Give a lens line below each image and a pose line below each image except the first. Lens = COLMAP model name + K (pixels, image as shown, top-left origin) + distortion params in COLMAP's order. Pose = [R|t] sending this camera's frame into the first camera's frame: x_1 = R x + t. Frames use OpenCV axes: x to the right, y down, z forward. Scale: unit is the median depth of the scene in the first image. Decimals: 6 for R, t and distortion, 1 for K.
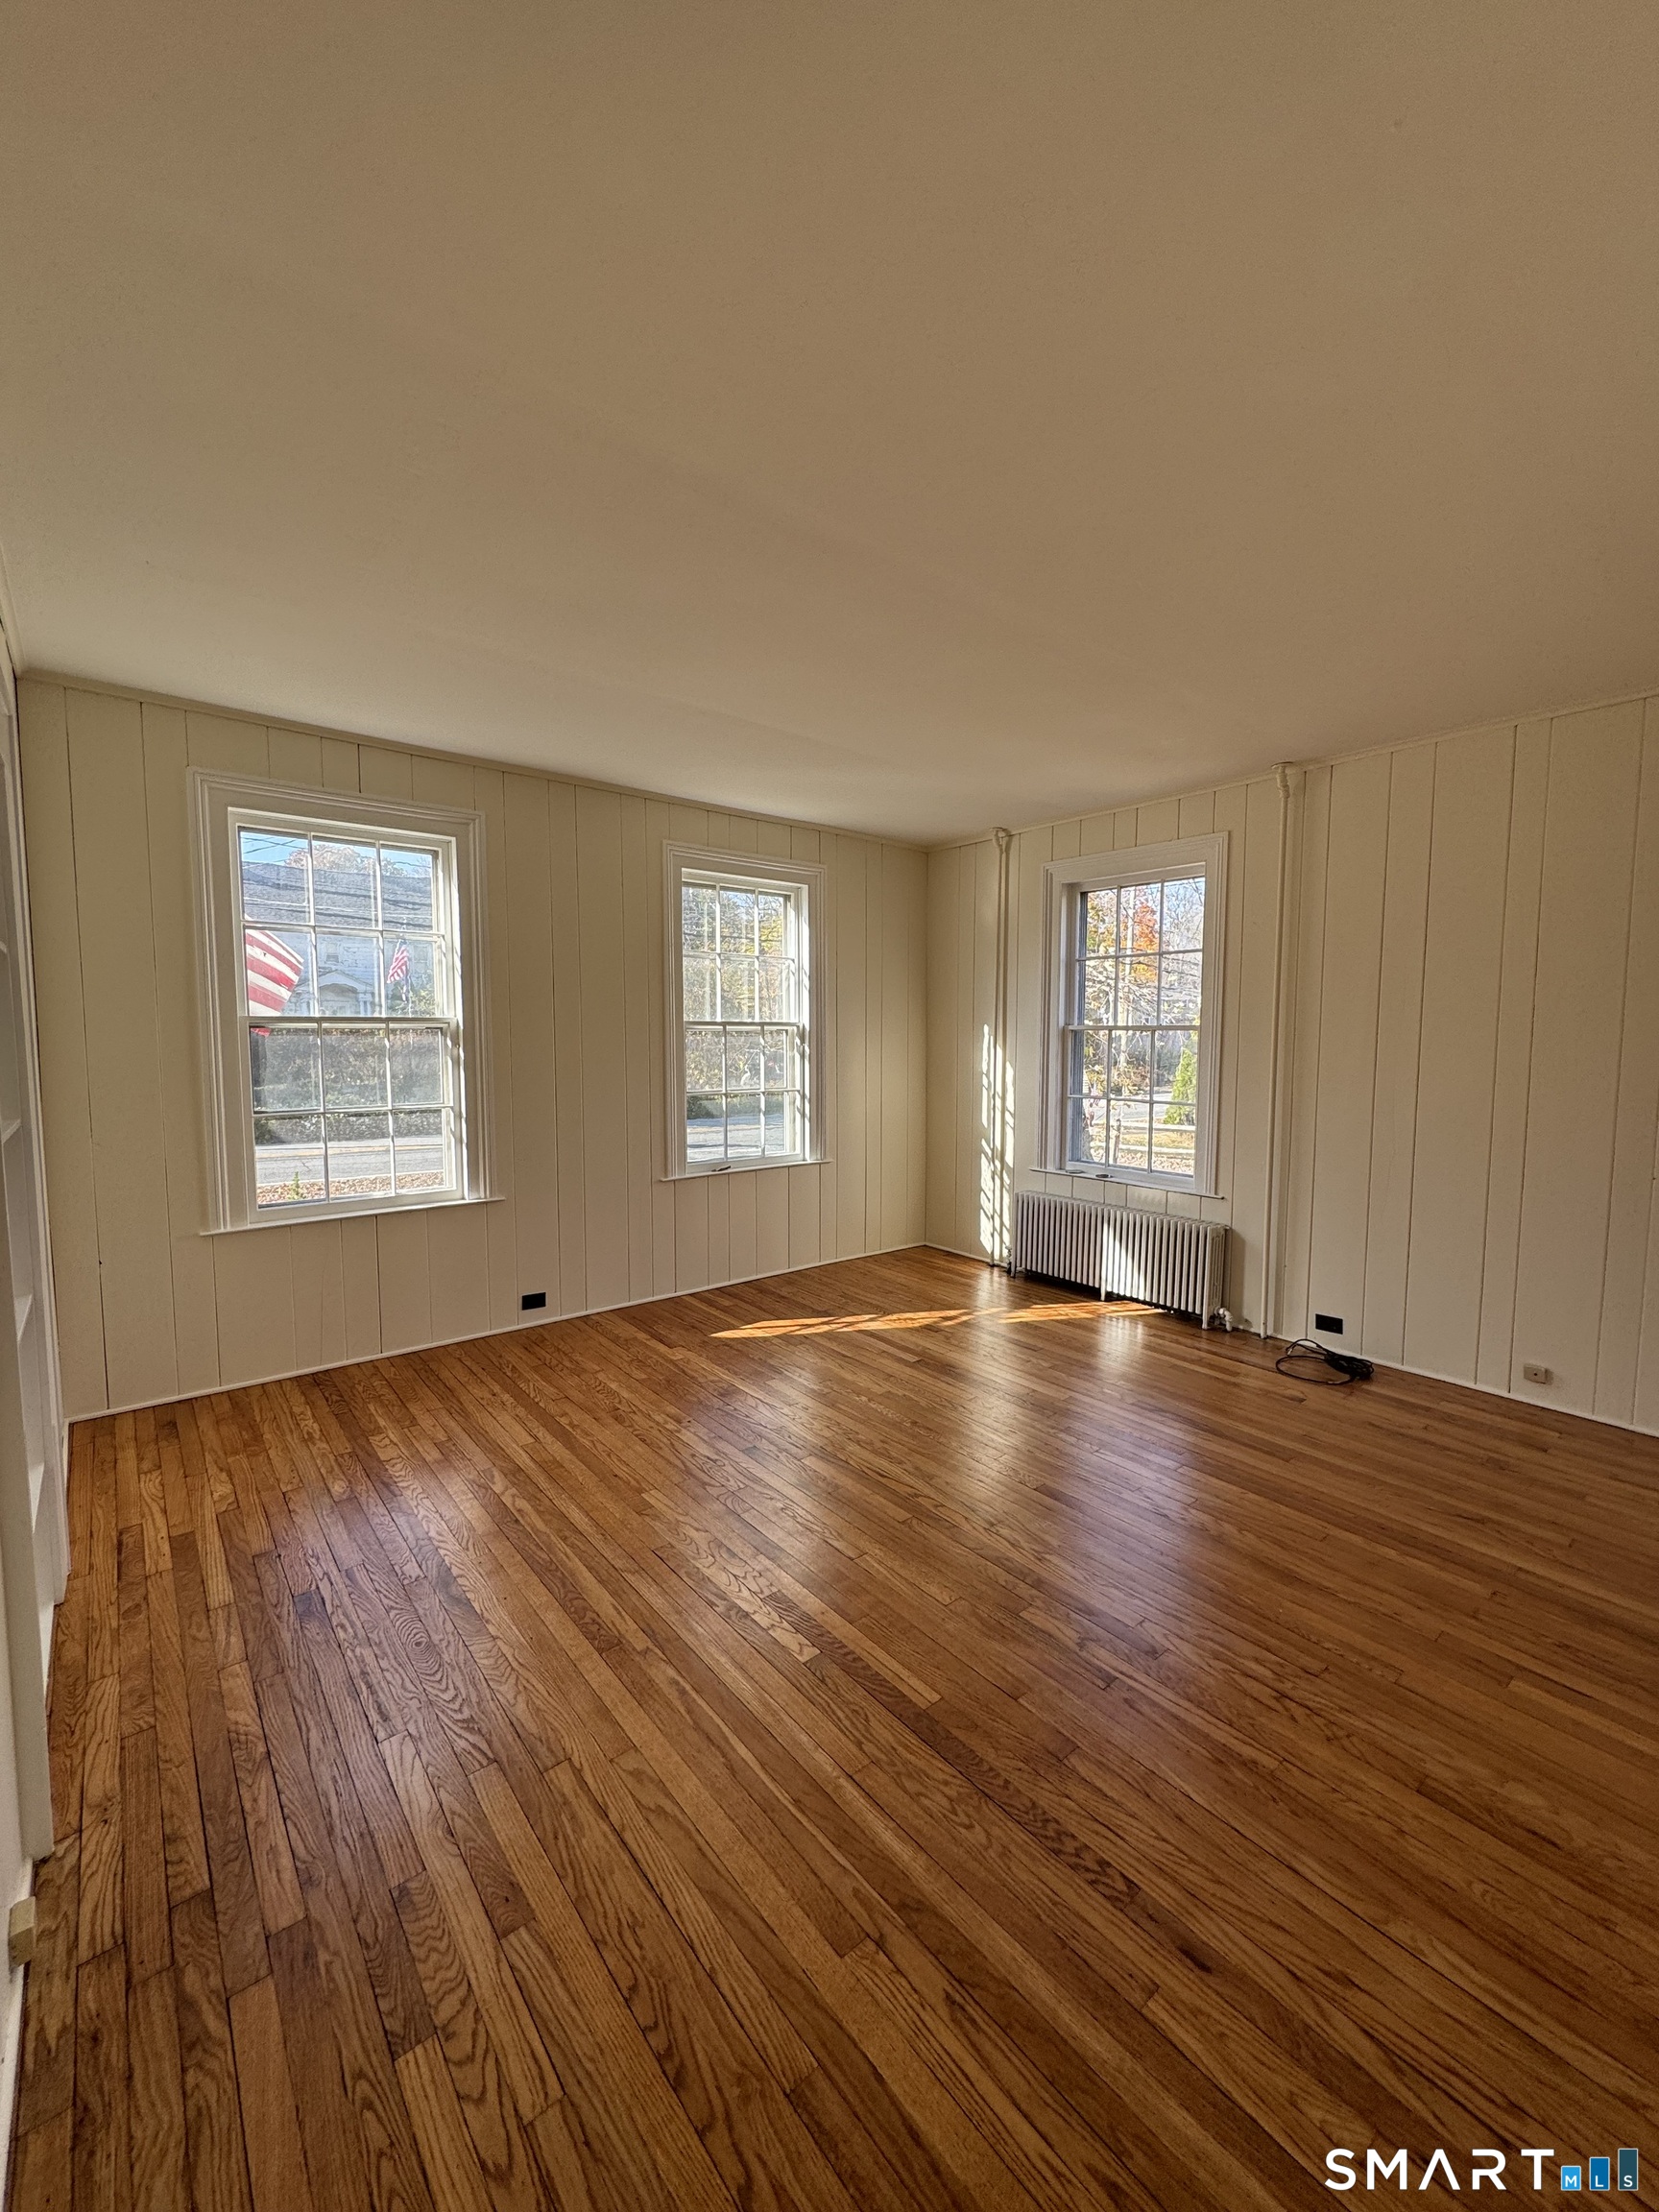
lens RADIAL K [[883.9, 0, 829.5], [0, 883.9, 1106.0], [0, 0, 1]] dist [-0.003134, -0.000062]
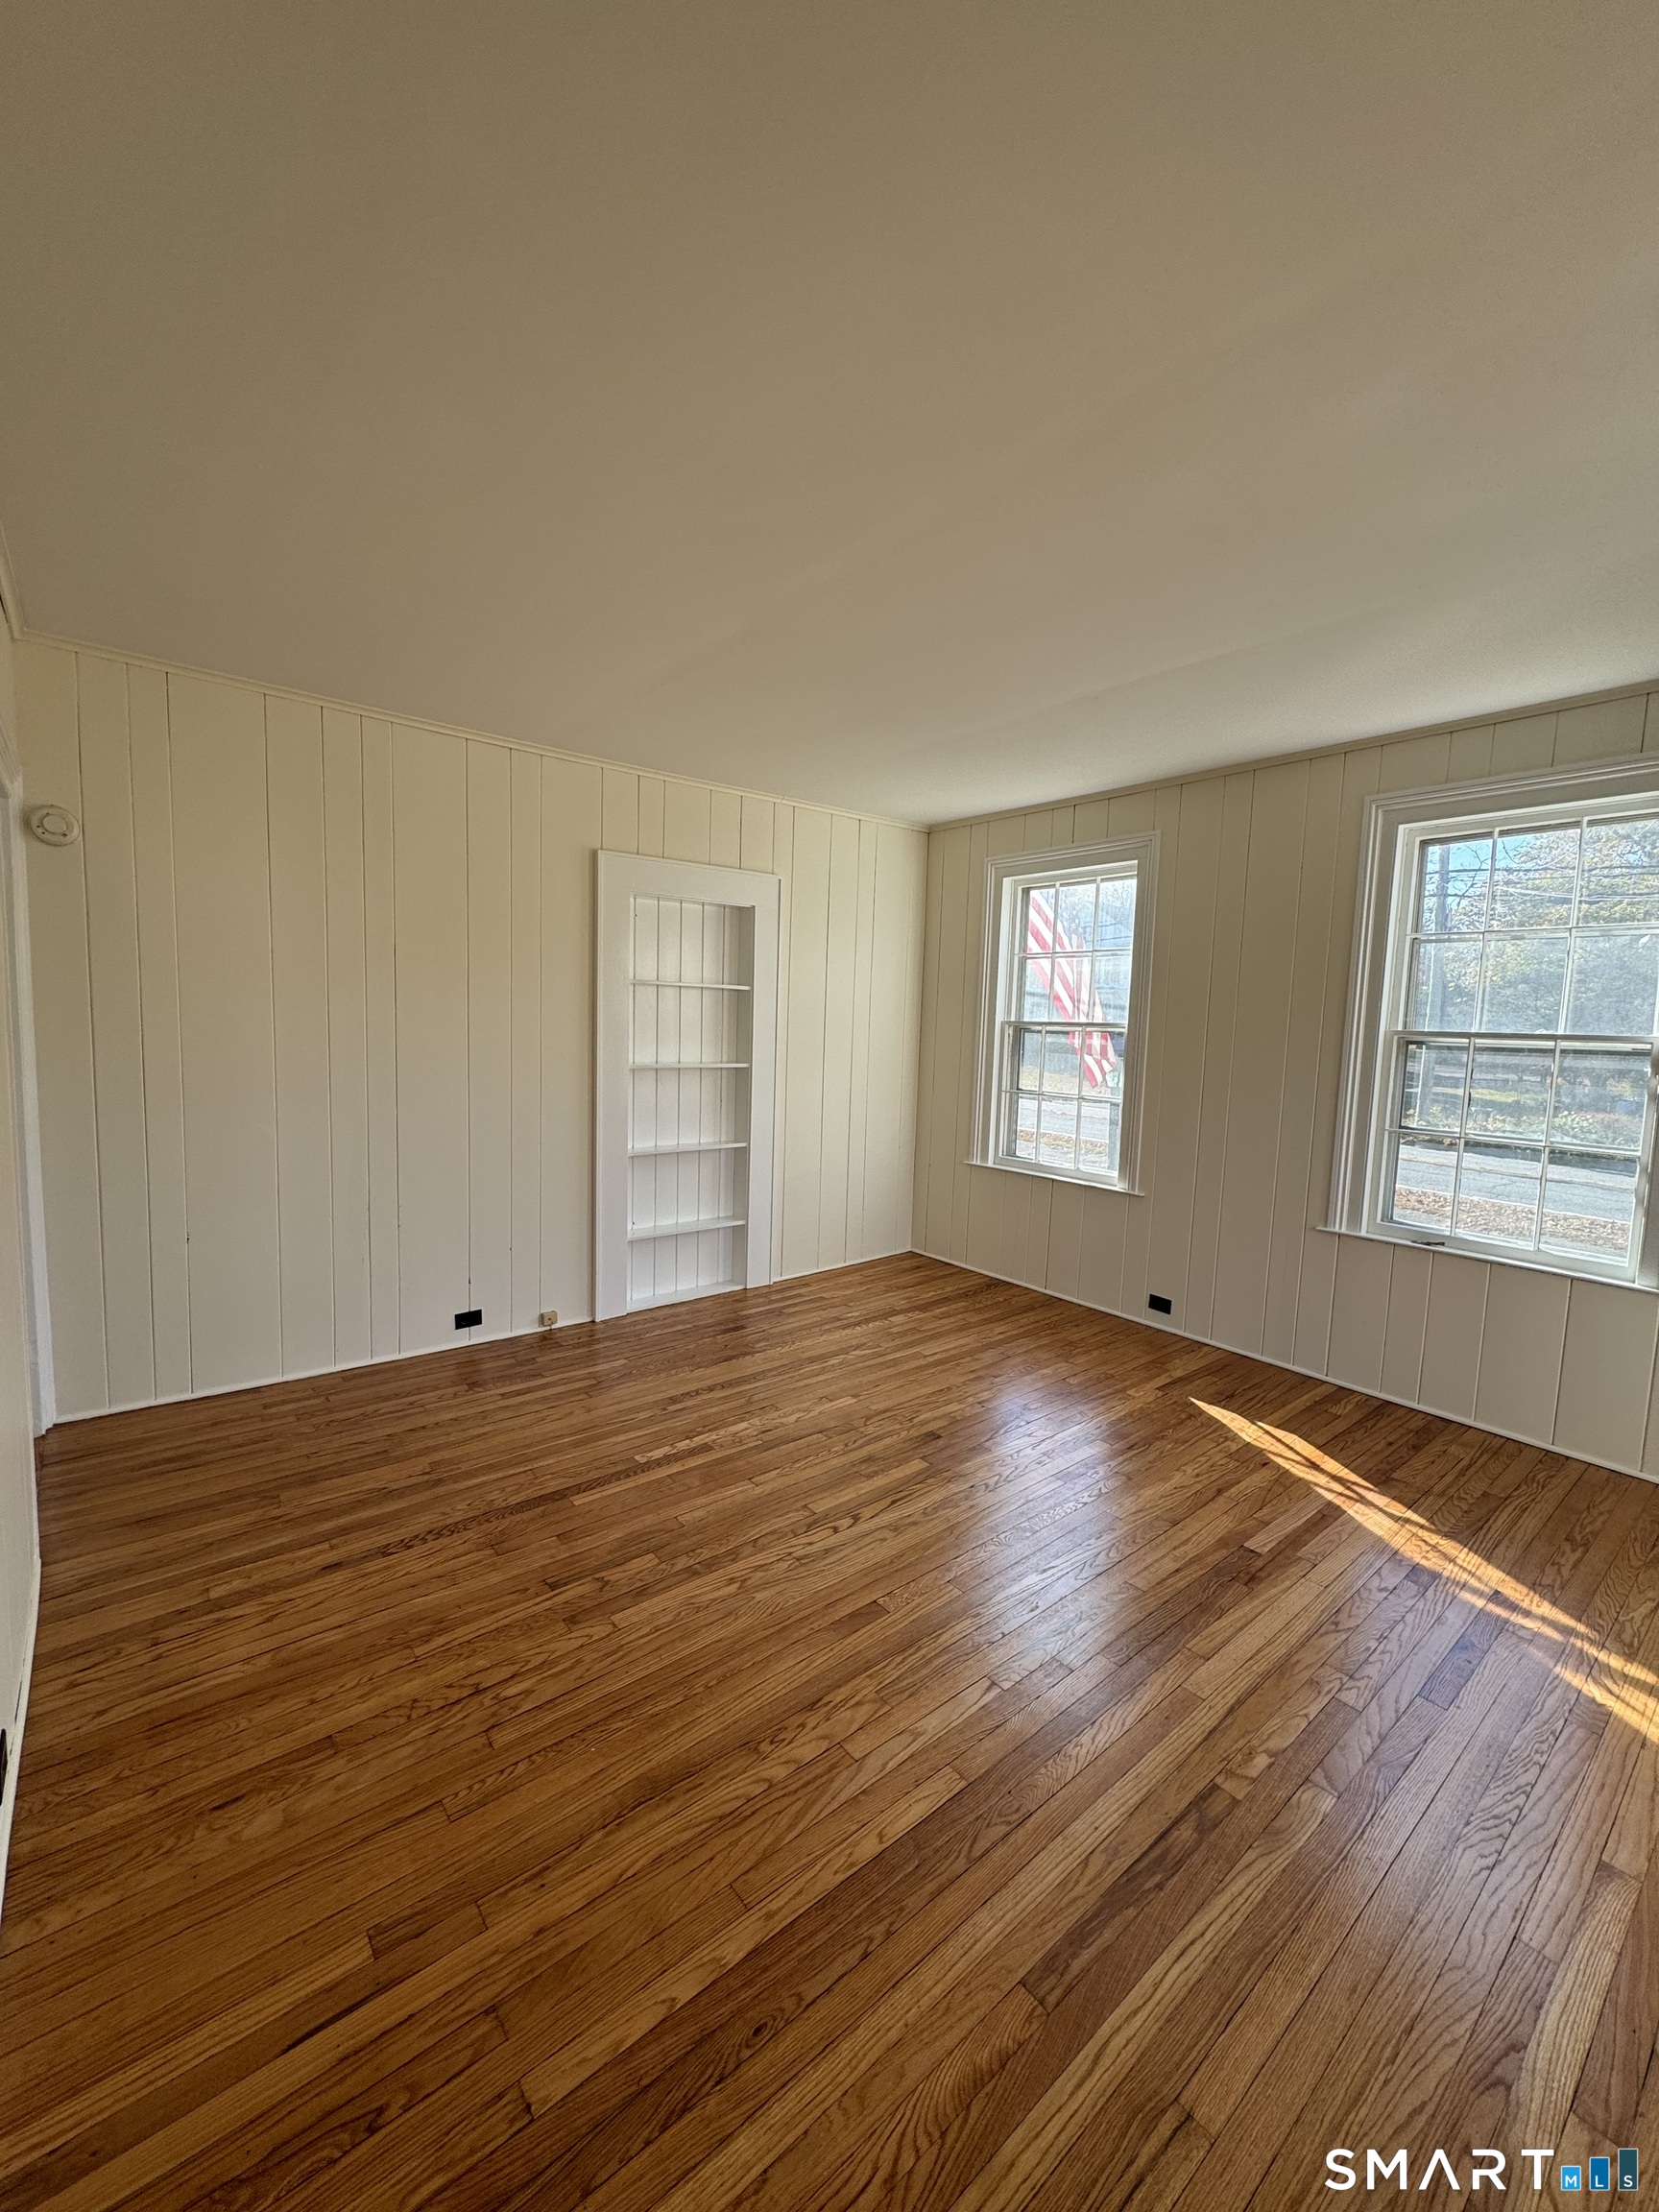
lens RADIAL K [[883.9, 0, 829.5], [0, 883.9, 1106.0], [0, 0, 1]] dist [-0.003134, -0.000062]
pose [[-0.000337, 0.094059, -0.995567, 0.762655], [-0.111940, 0.989306, 0.093506, -0.064752], [0.993715, 0.111475, 0.010195, 0.692817]]
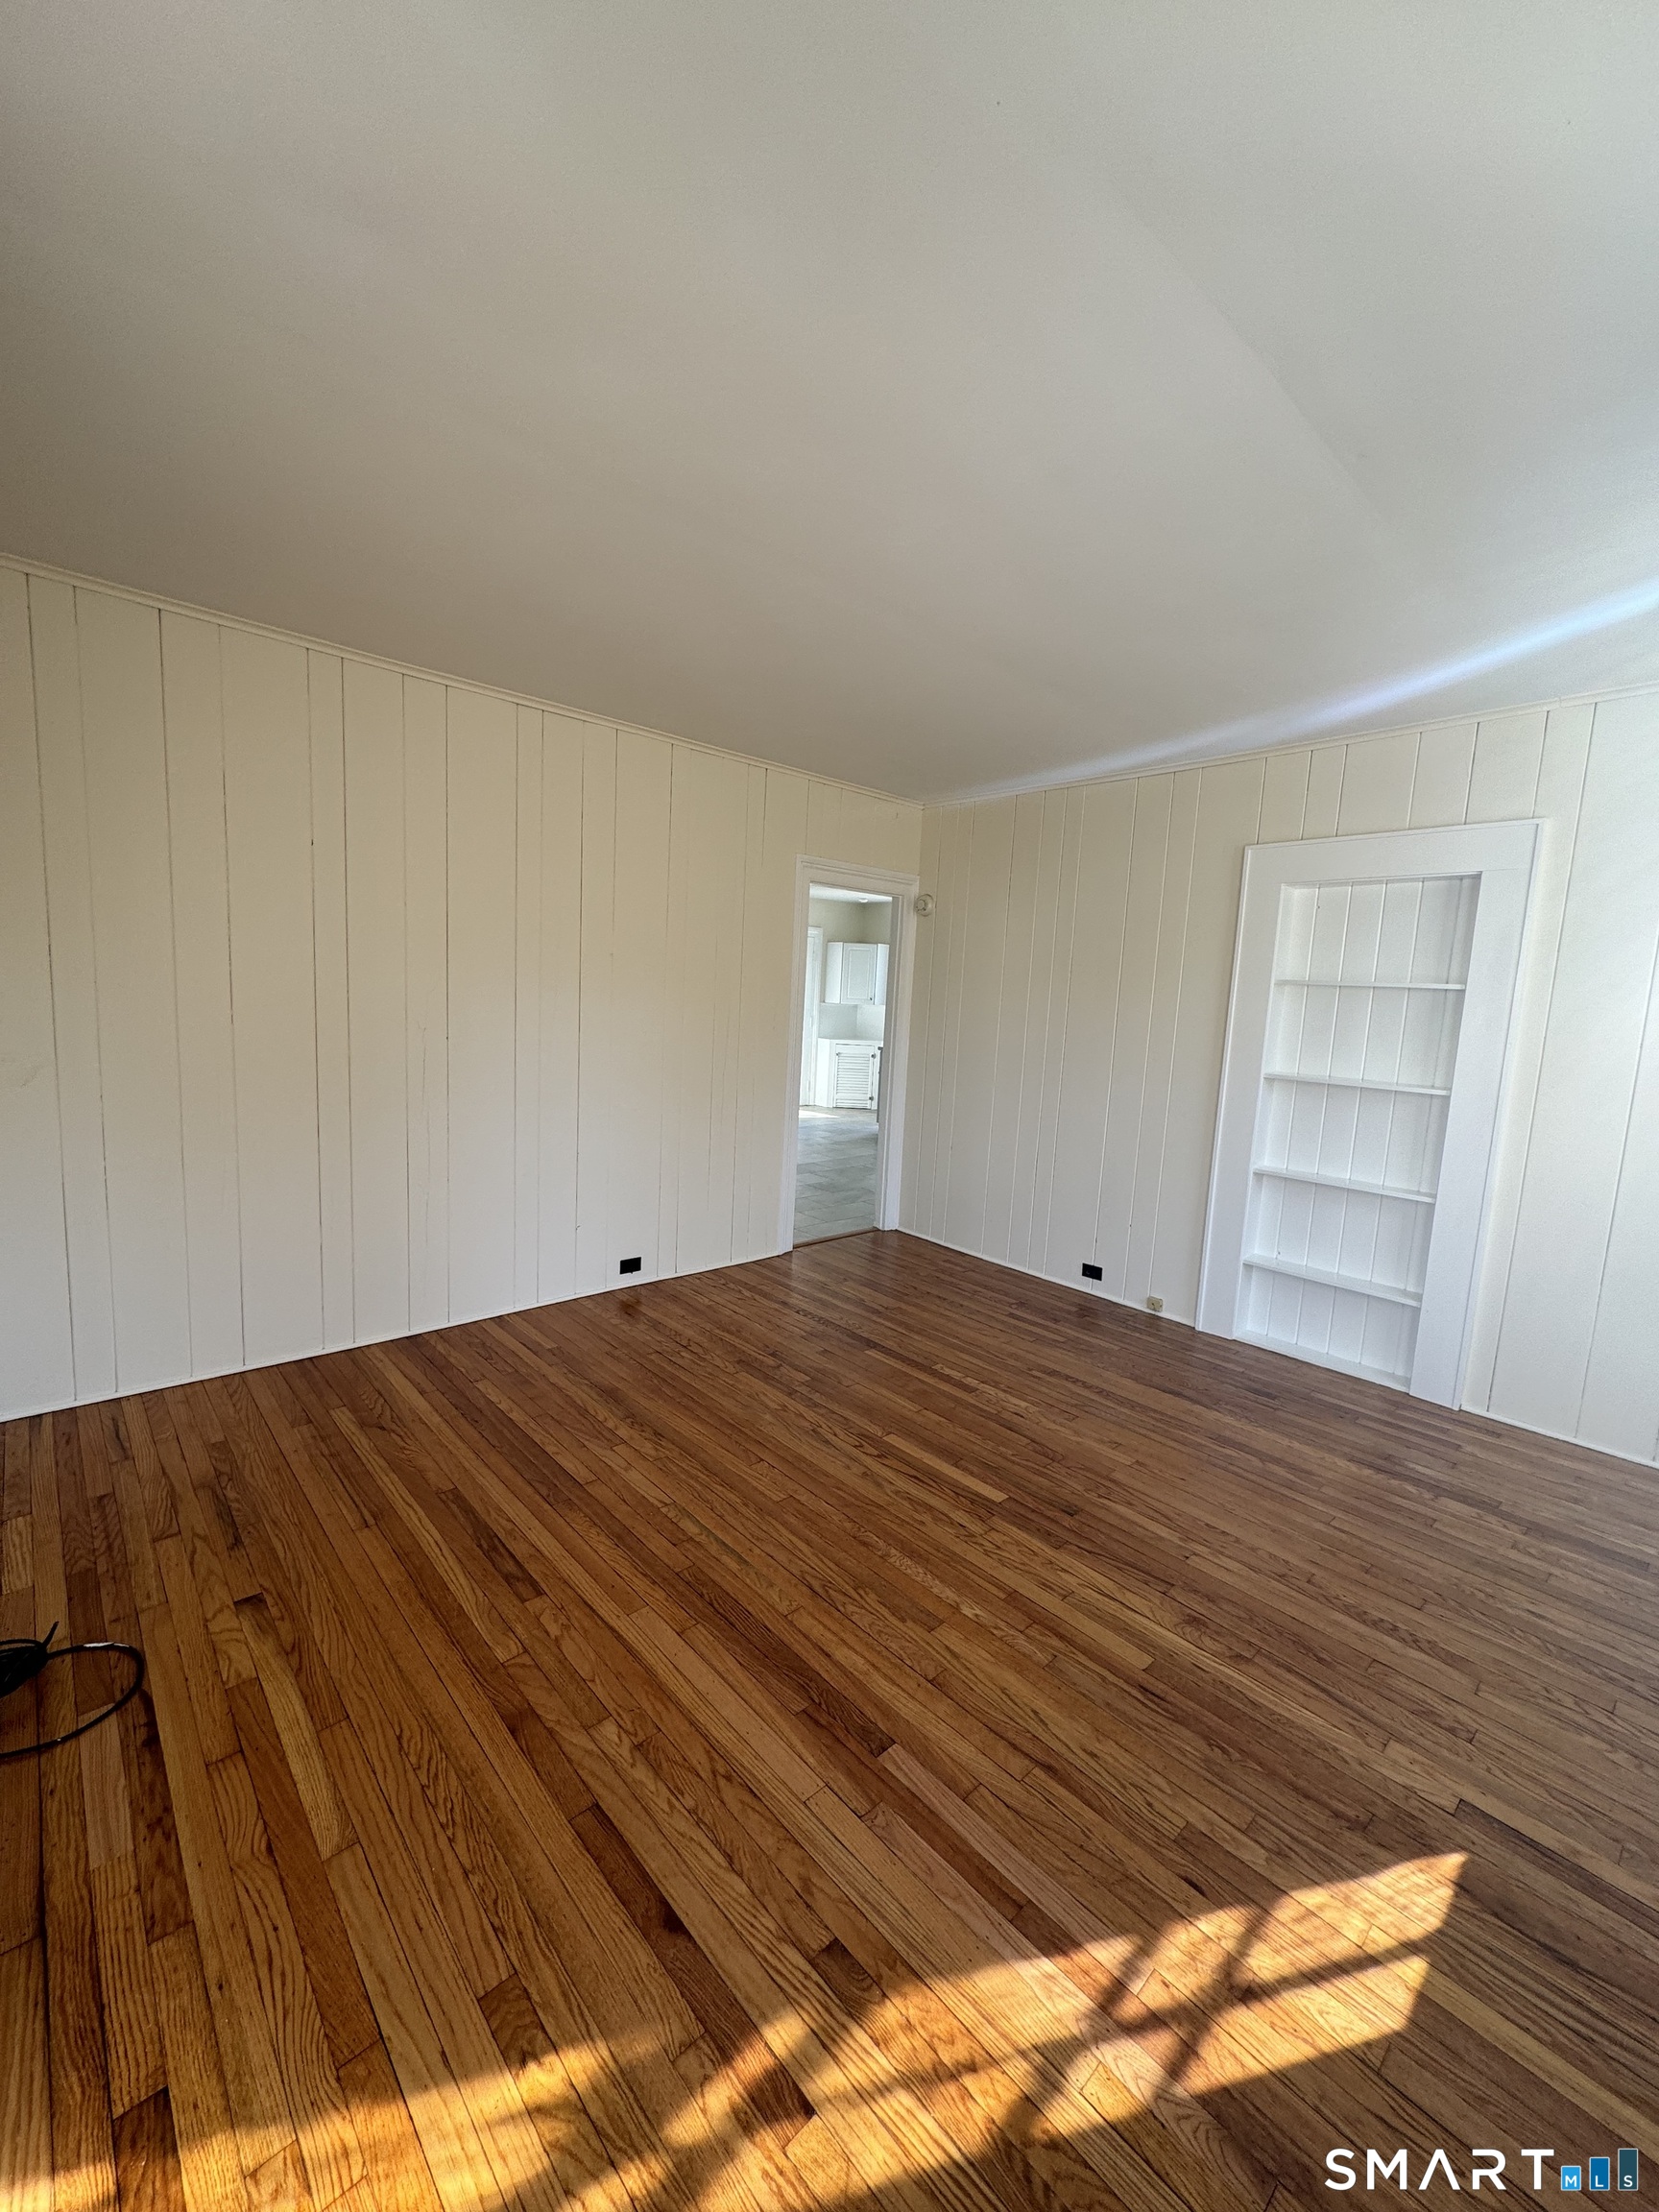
lens RADIAL K [[883.9, 0, 829.5], [0, 883.9, 1106.0], [0, 0, 1]] dist [-0.003134, -0.000062]
pose [[-0.997175, -0.042765, -0.061749, 0.181260], [-0.054877, 0.976123, 0.210173, -0.136361], [0.051287, 0.212968, -0.975712, 1.463467]]
